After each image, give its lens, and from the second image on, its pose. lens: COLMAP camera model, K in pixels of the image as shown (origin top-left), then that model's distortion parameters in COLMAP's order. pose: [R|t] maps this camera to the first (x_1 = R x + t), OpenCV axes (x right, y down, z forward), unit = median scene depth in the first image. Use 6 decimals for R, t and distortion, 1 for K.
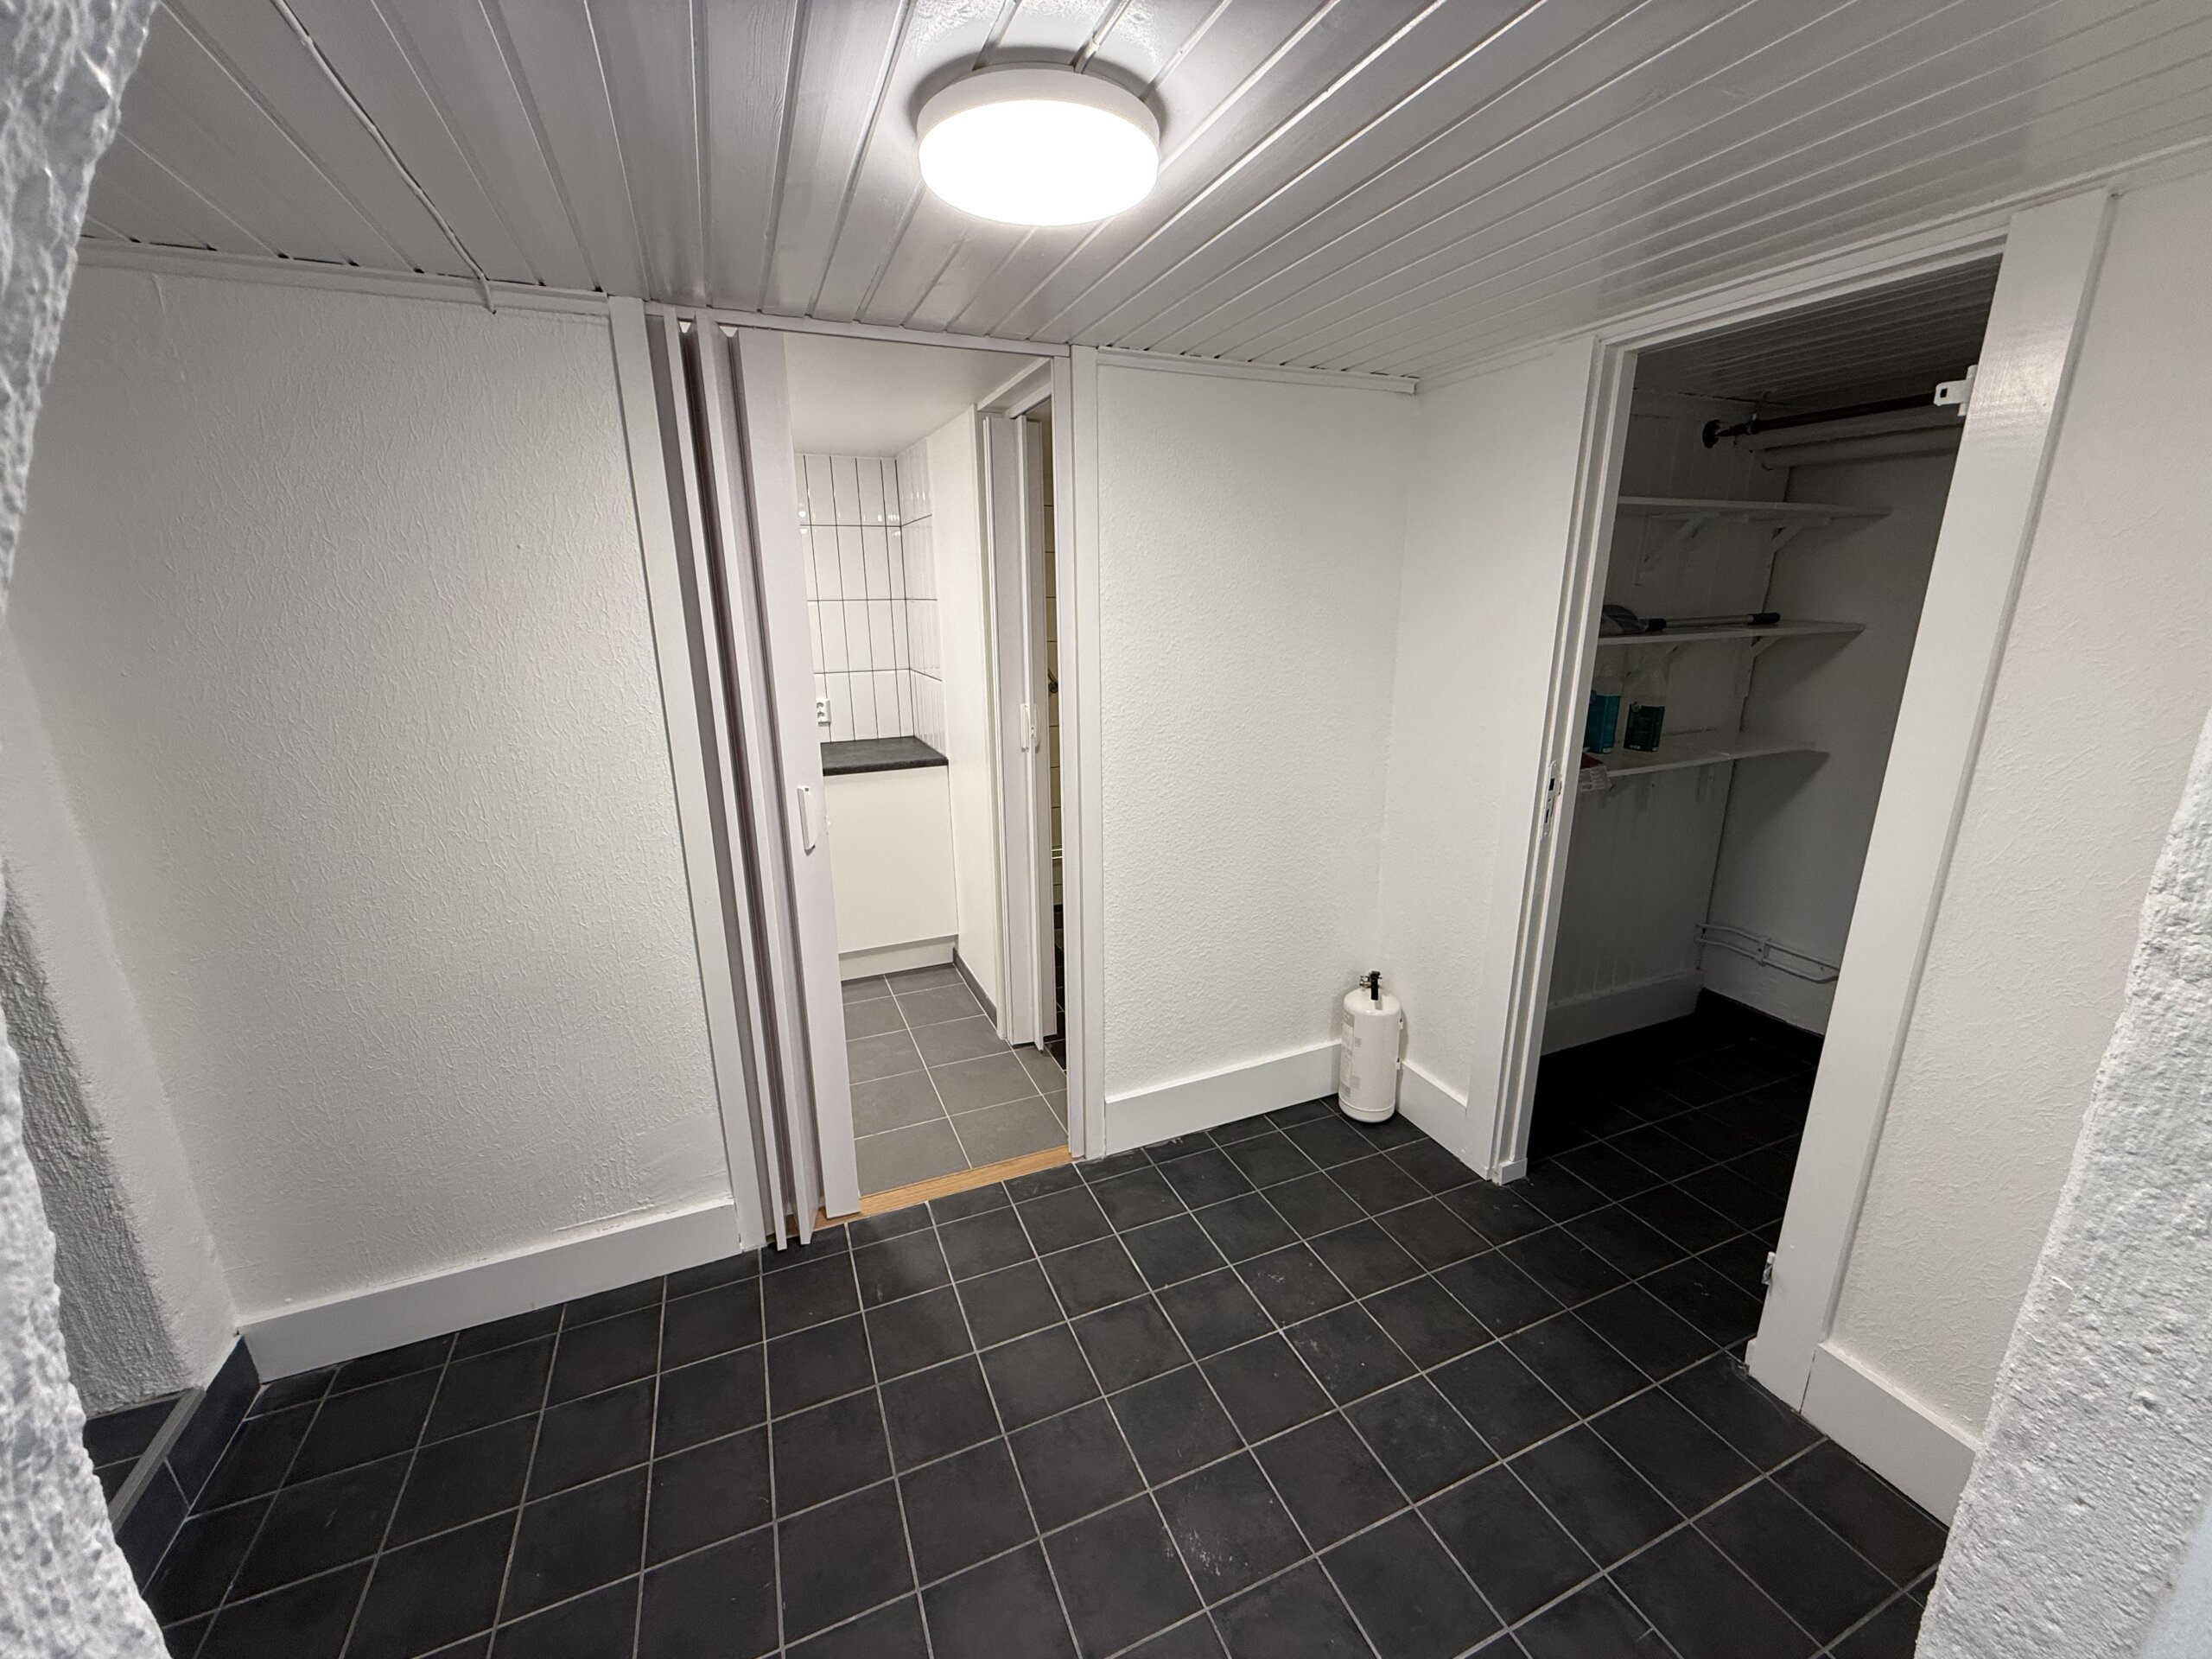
lens RADIAL K [[877.9, 0, 1116.1], [0, 877.9, 835.4], [0, 0, 1]] dist [-0.001956, -0.000054]
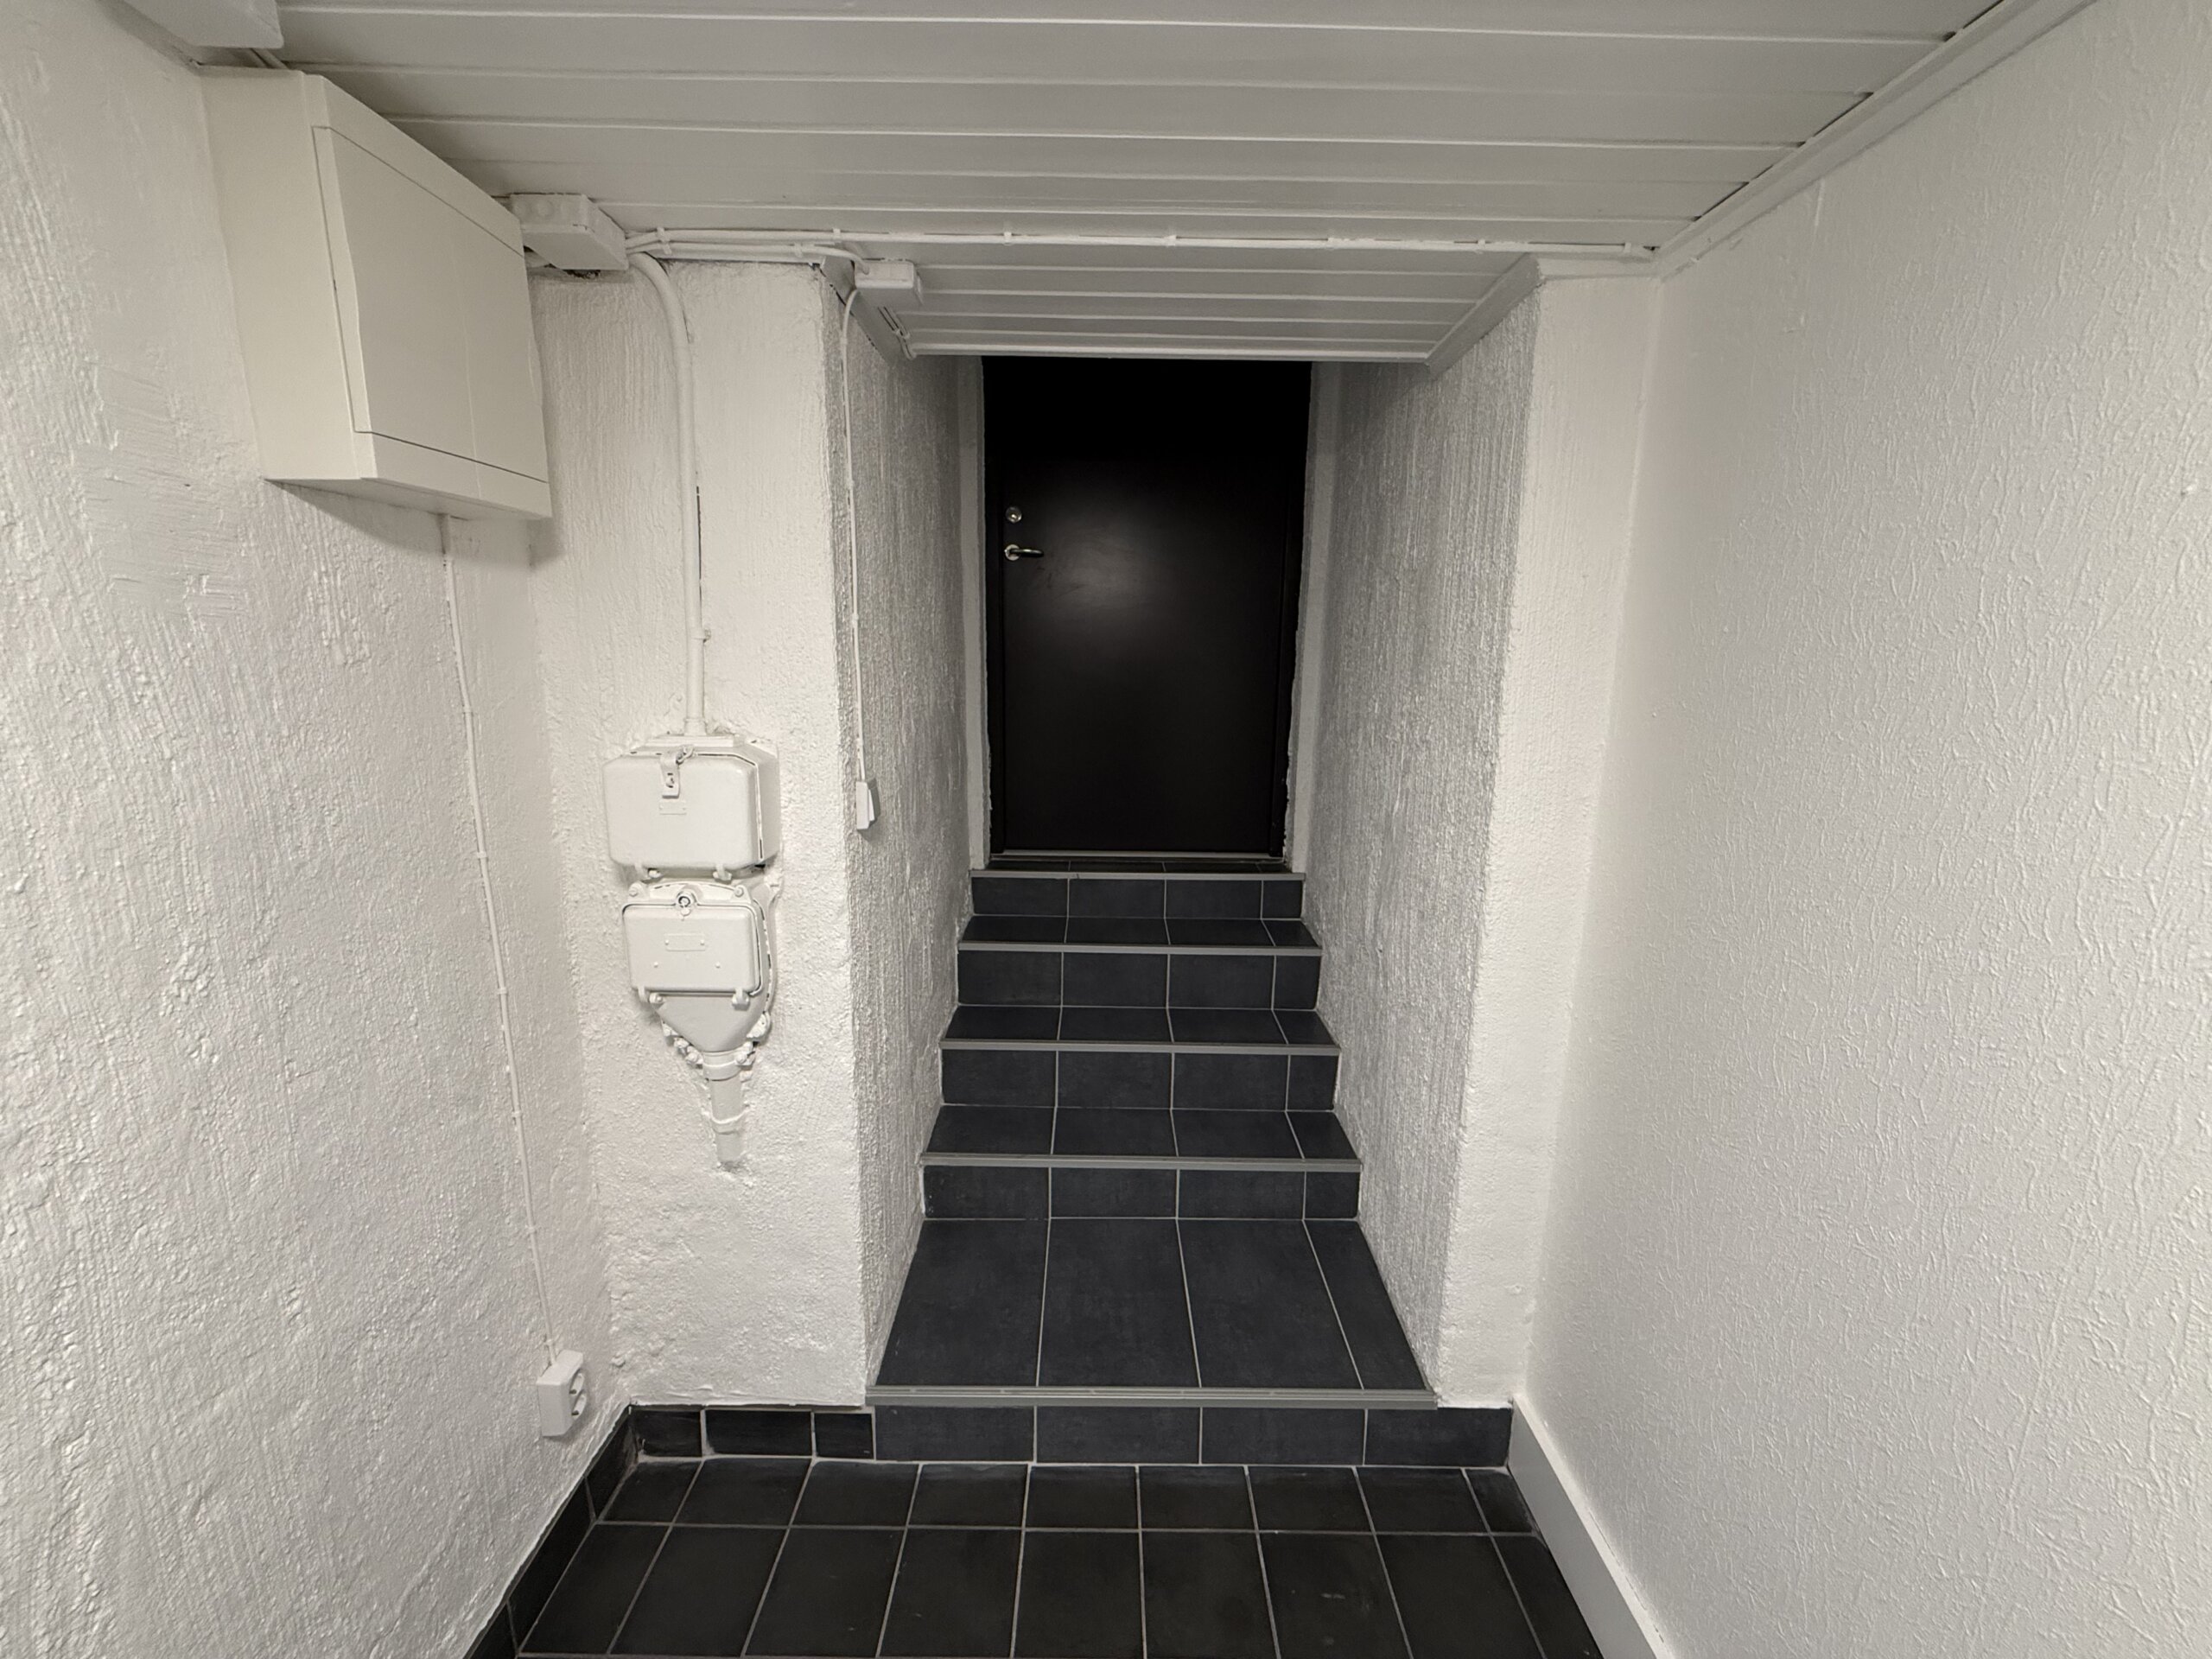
lens RADIAL K [[877.9, 0, 1104.9], [0, 877.9, 829.0], [0, 0, 1]] dist [-0.001956, -0.000054]
pose [[-0.398037, 0.182423, -0.899049, -0.101523], [-0.259625, 0.917562, 0.301123, -0.182262], [0.879865, 0.353273, -0.317862, 0.757336]]
